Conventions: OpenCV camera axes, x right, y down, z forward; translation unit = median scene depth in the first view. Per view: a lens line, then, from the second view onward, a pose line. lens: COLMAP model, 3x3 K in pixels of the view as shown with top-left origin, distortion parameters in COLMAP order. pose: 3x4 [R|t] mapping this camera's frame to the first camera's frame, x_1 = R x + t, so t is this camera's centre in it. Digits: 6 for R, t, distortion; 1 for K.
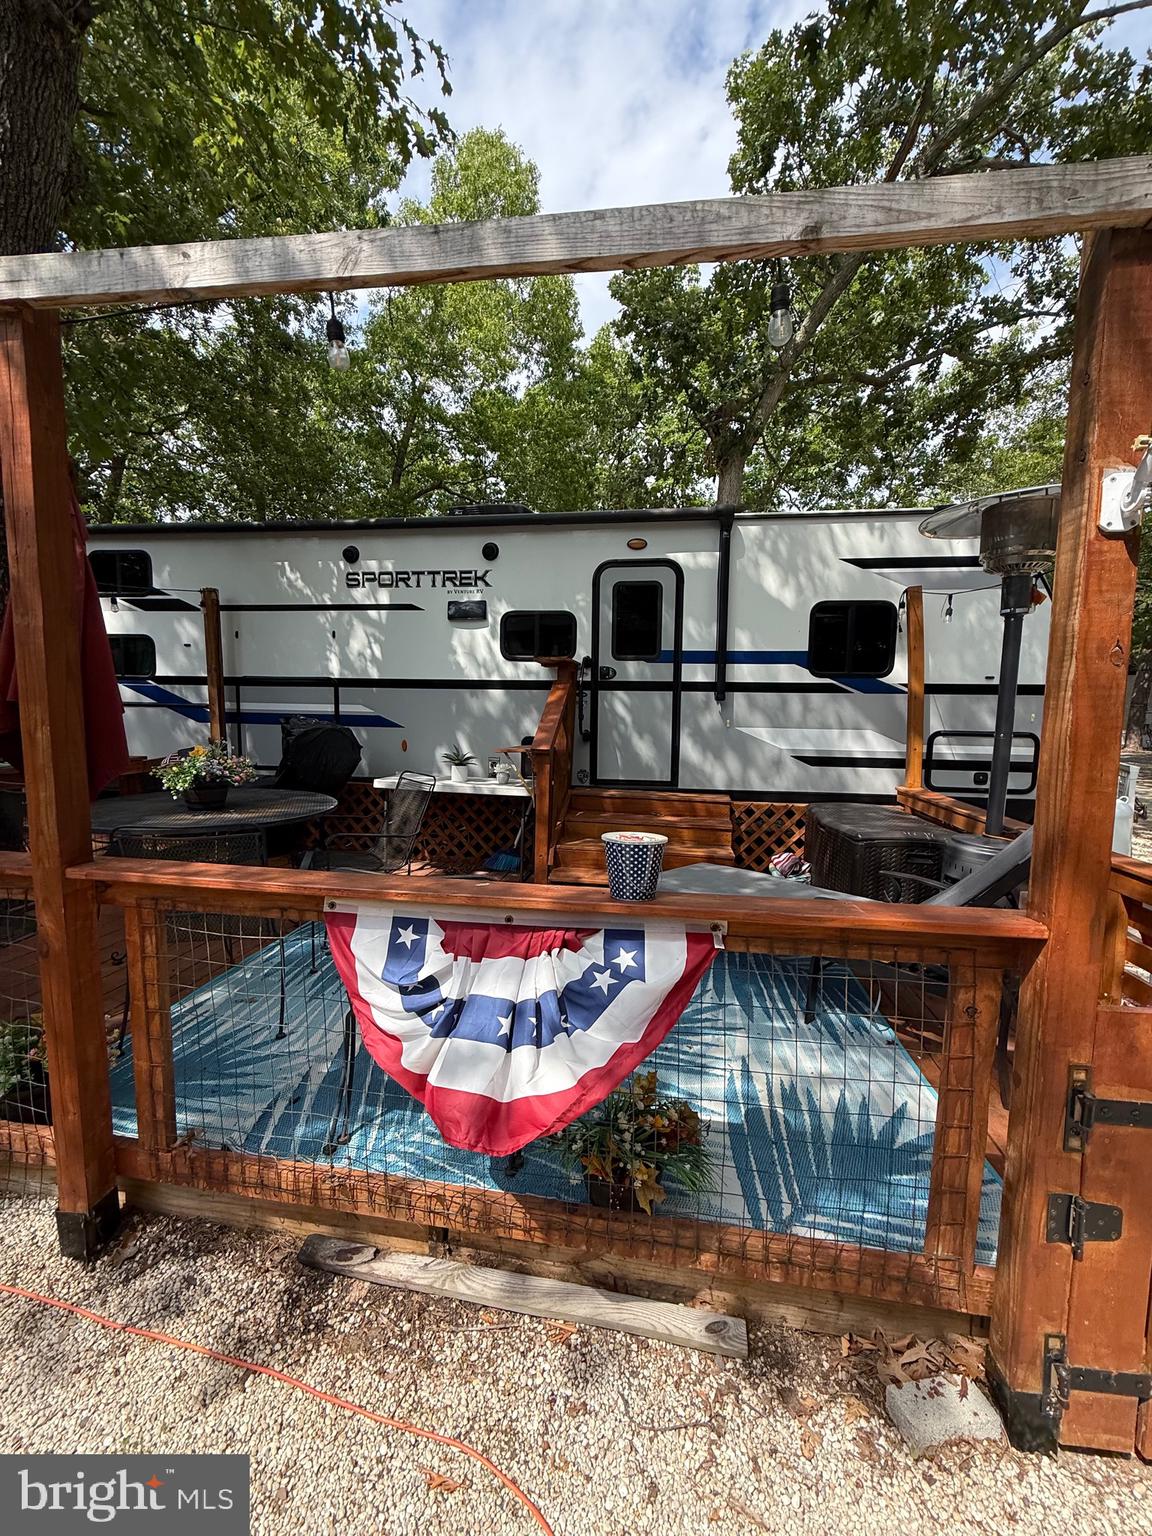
lens RADIAL K [[606.9, 0, 576.0], [0, 606.9, 768.0], [0, 0, 1]] dist [0.000866, -0.000167]
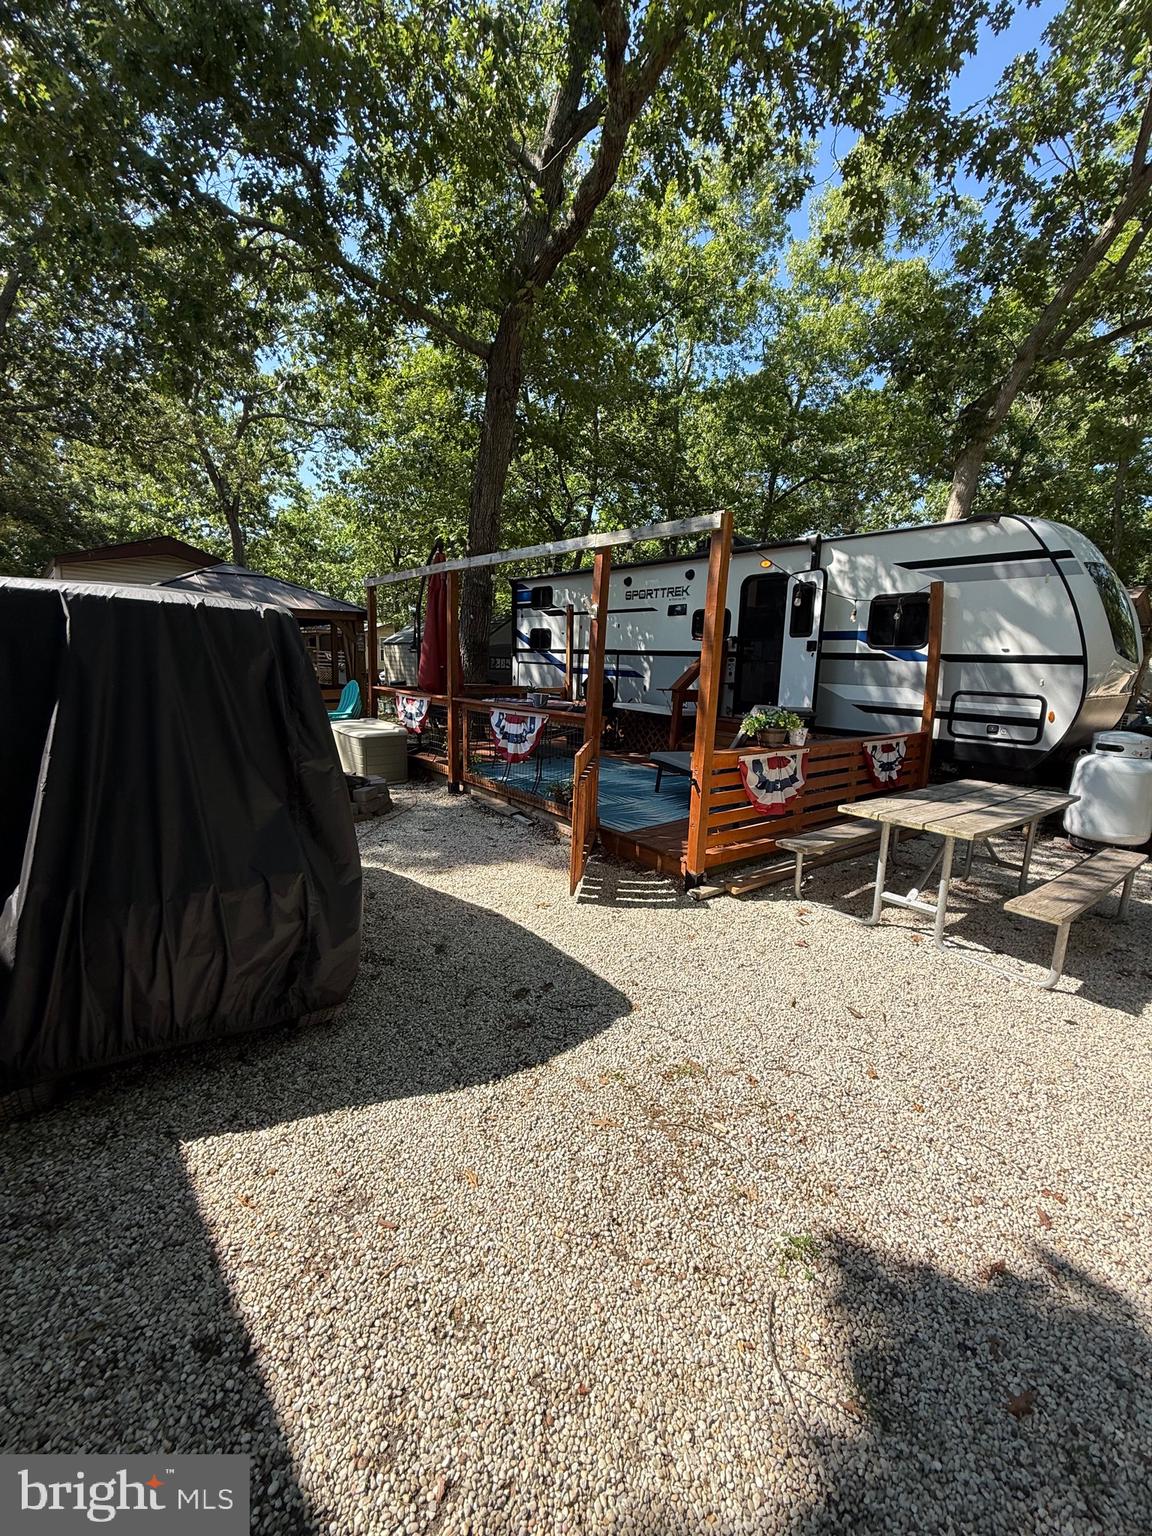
lens RADIAL K [[606.9, 0, 576.0], [0, 606.9, 768.0], [0, 0, 1]] dist [0.000866, -0.000167]
pose [[0.743593, 0.127451, -0.656373, 0.800269], [-0.096692, 0.991843, 0.083050, 0.070081], [0.661604, 0.001711, 0.749851, -0.484957]]
